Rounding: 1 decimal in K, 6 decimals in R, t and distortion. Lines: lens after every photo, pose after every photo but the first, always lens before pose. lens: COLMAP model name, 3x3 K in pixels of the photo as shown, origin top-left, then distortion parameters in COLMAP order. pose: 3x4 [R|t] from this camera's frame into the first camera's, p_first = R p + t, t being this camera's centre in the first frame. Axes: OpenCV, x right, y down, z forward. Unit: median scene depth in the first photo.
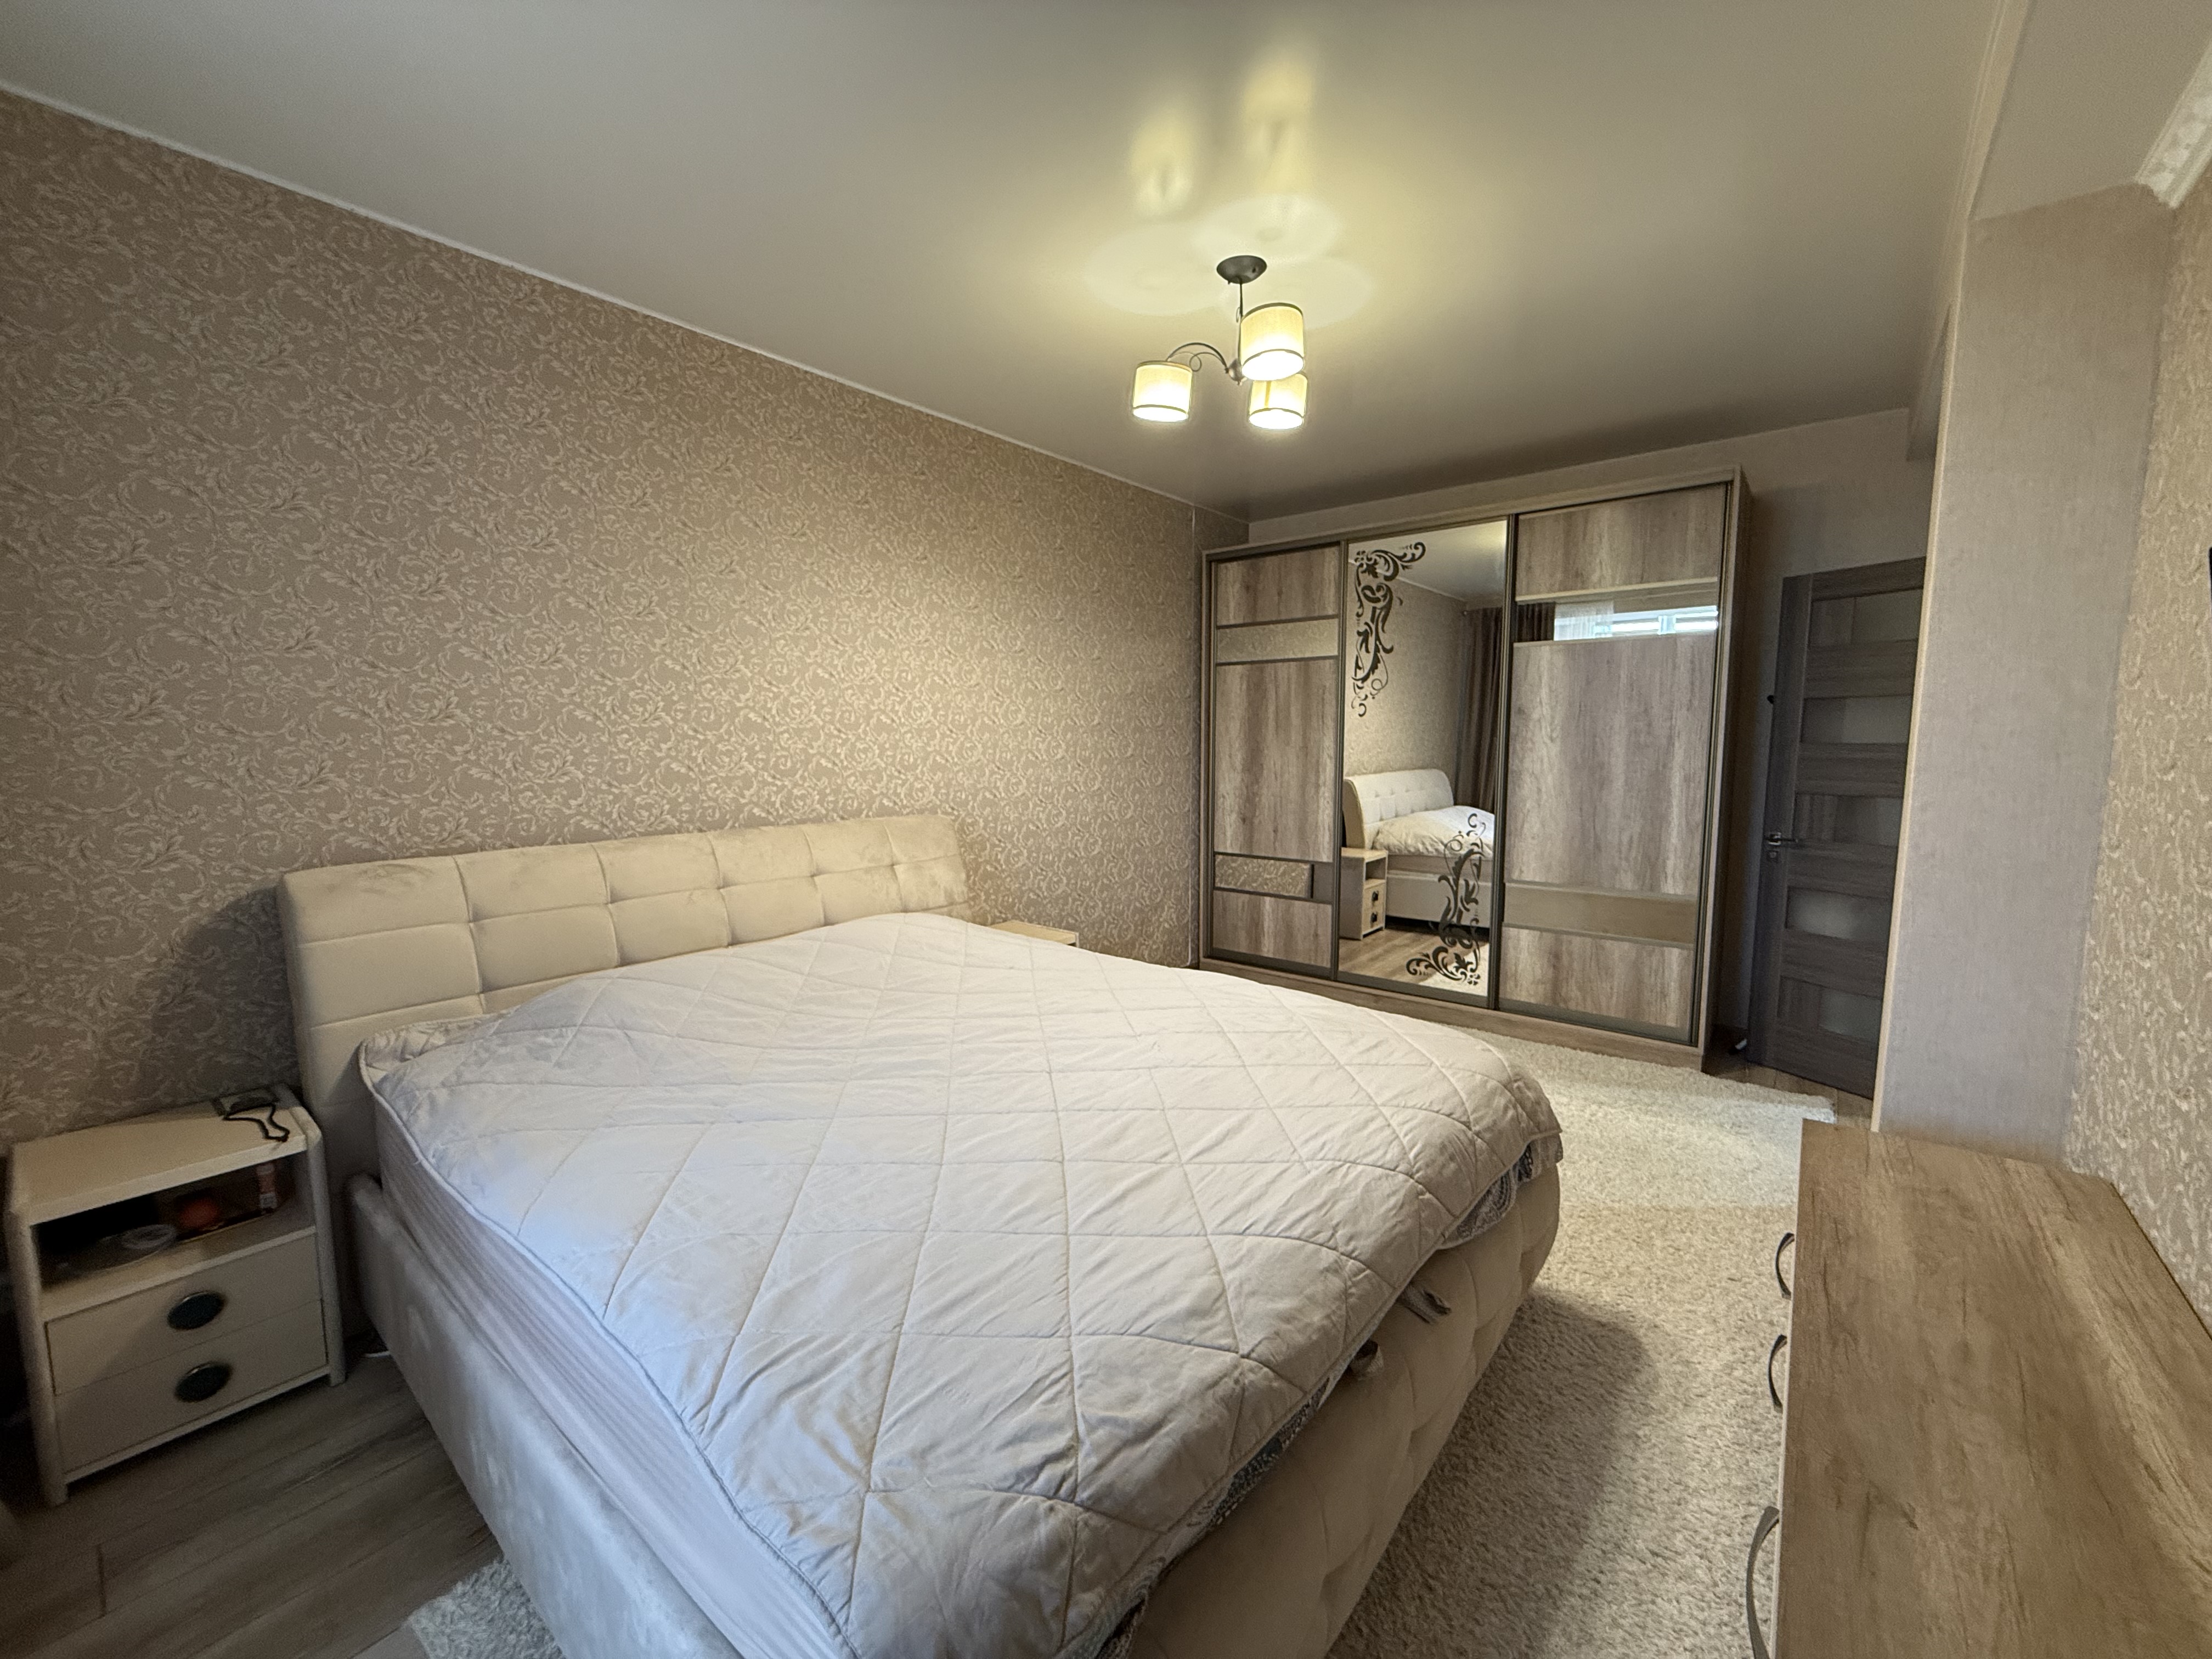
lens RADIAL K [[882.7, 0, 1101.7], [0, 882.7, 826.1], [0, 0, 1]] dist [-0.001652, -0.000256]
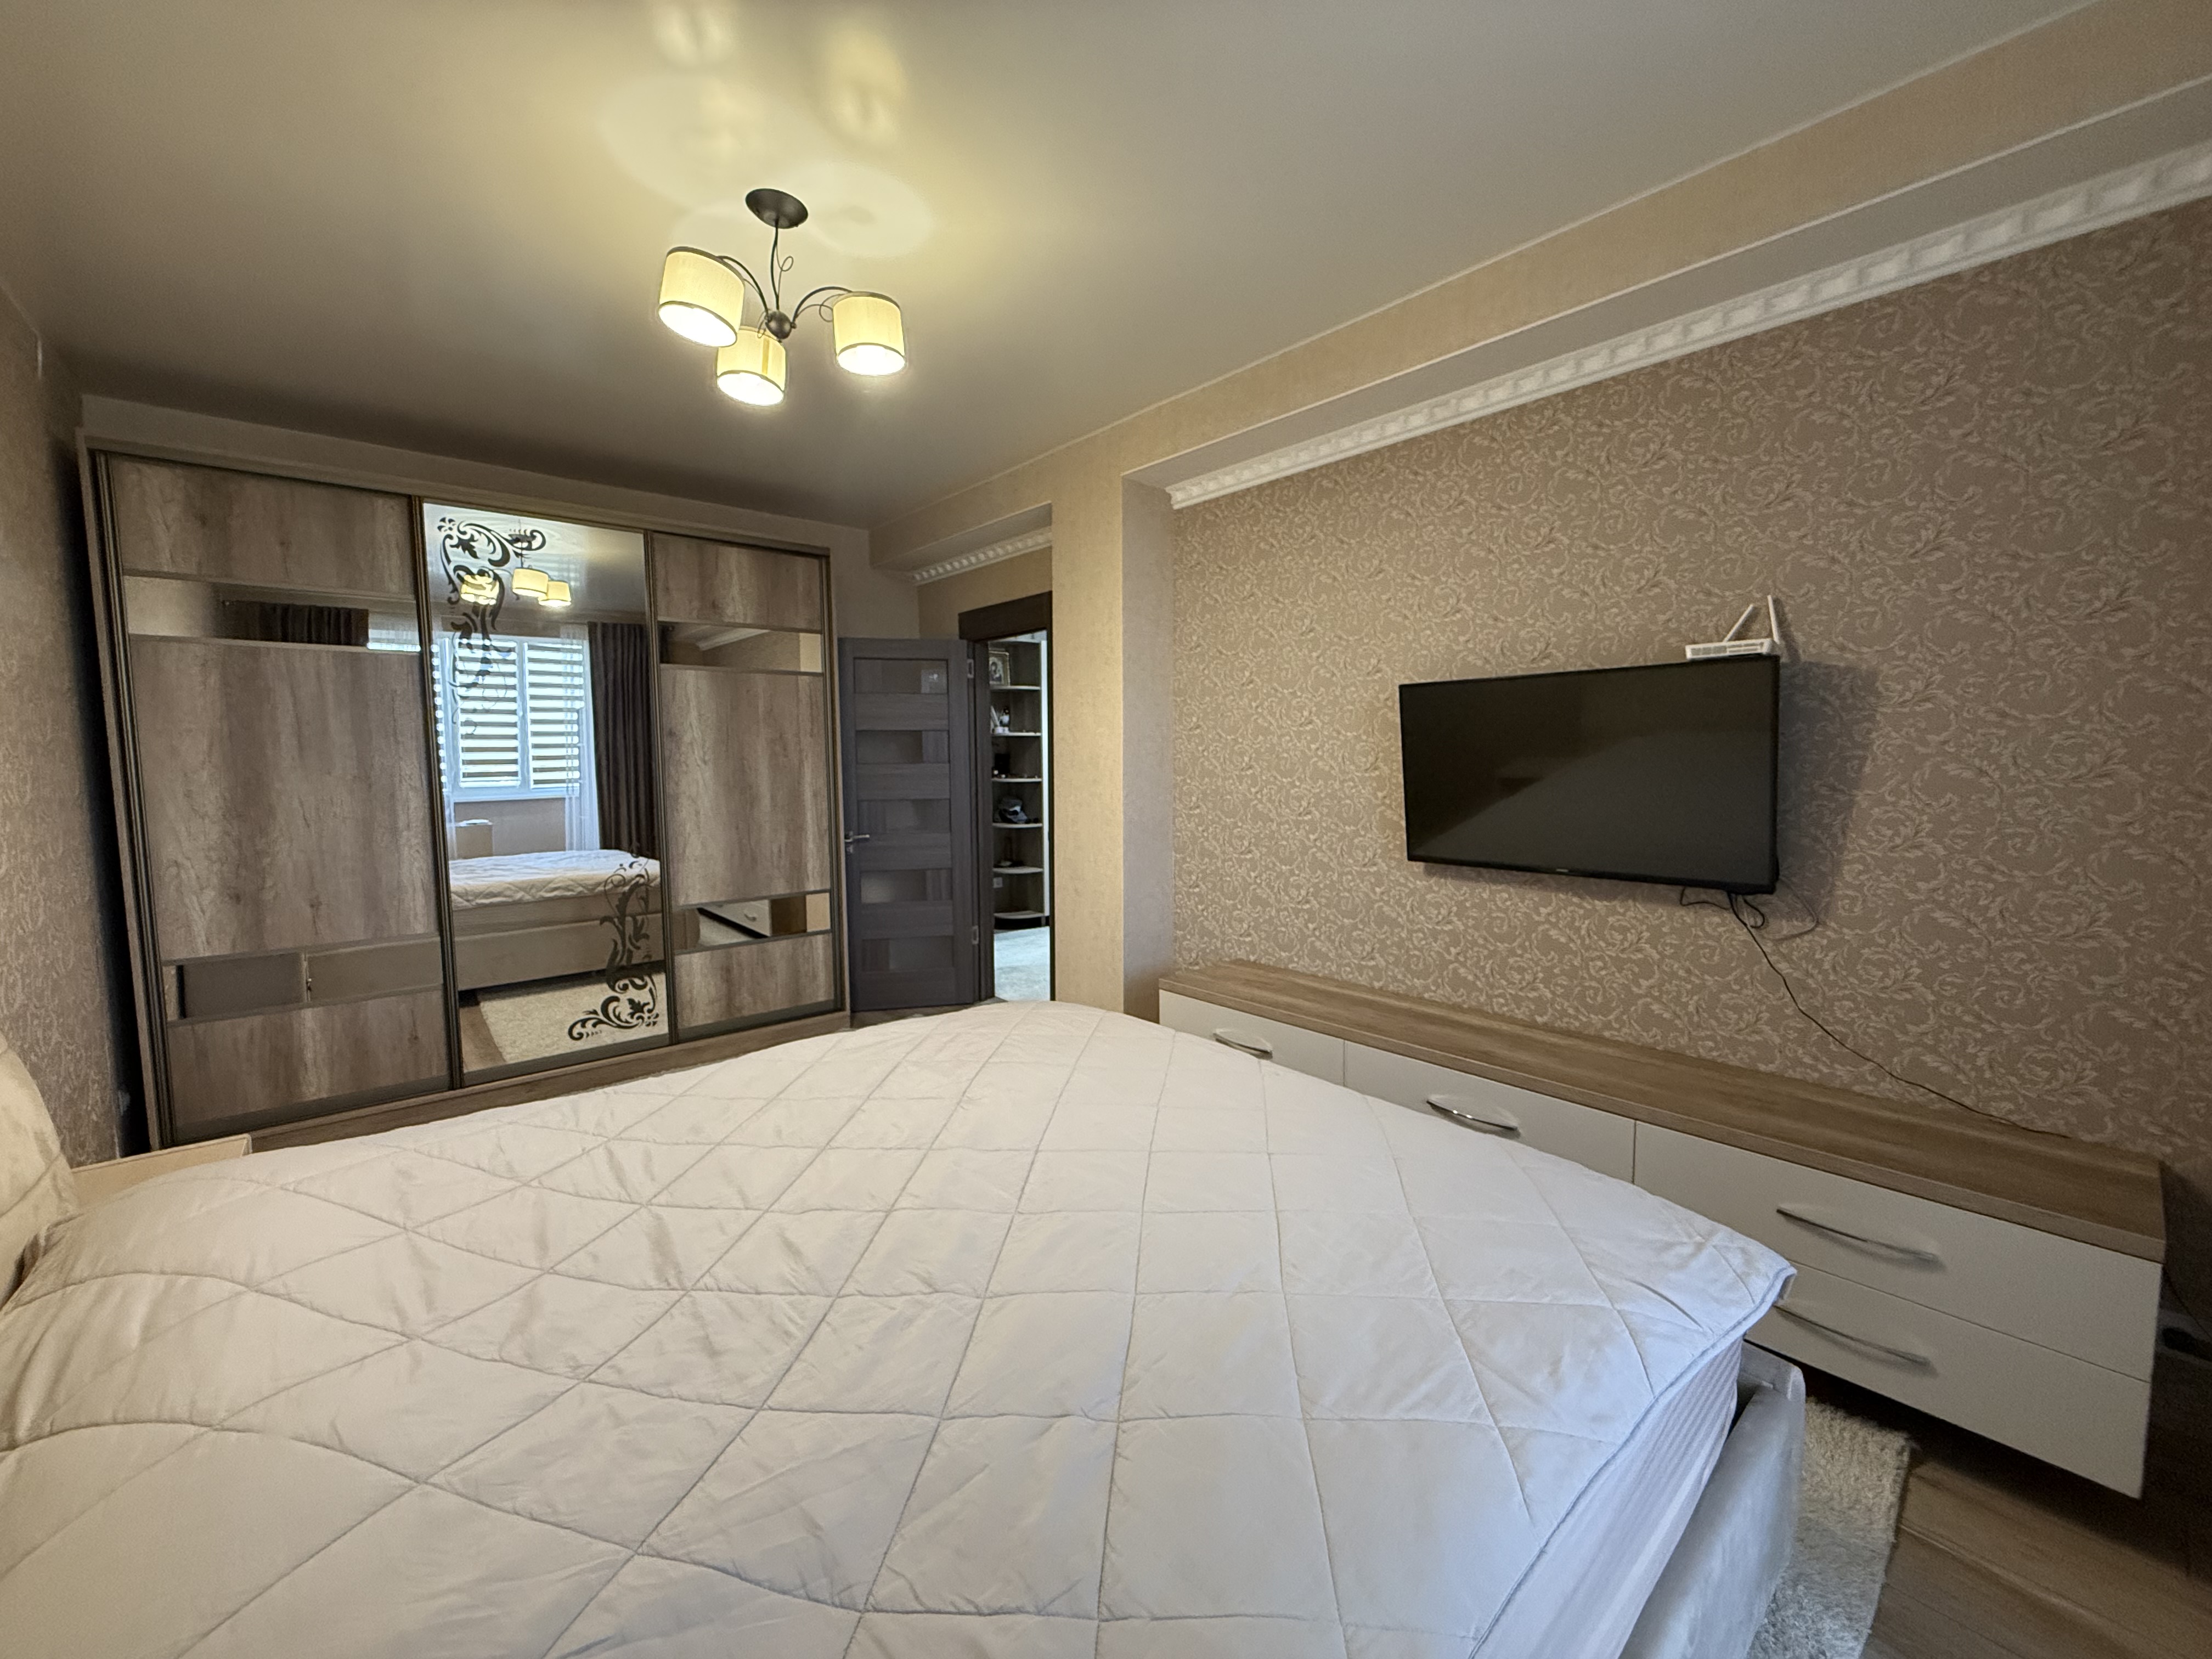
lens RADIAL K [[882.7, 0, 1101.7], [0, 882.7, 826.1], [0, 0, 1]] dist [-0.001652, -0.000256]
pose [[0.171414, -0.076019, 0.982262, -0.408825], [0.106199, 0.992635, 0.058289, -0.034350], [-0.979459, 0.094324, 0.178225, 0.362370]]
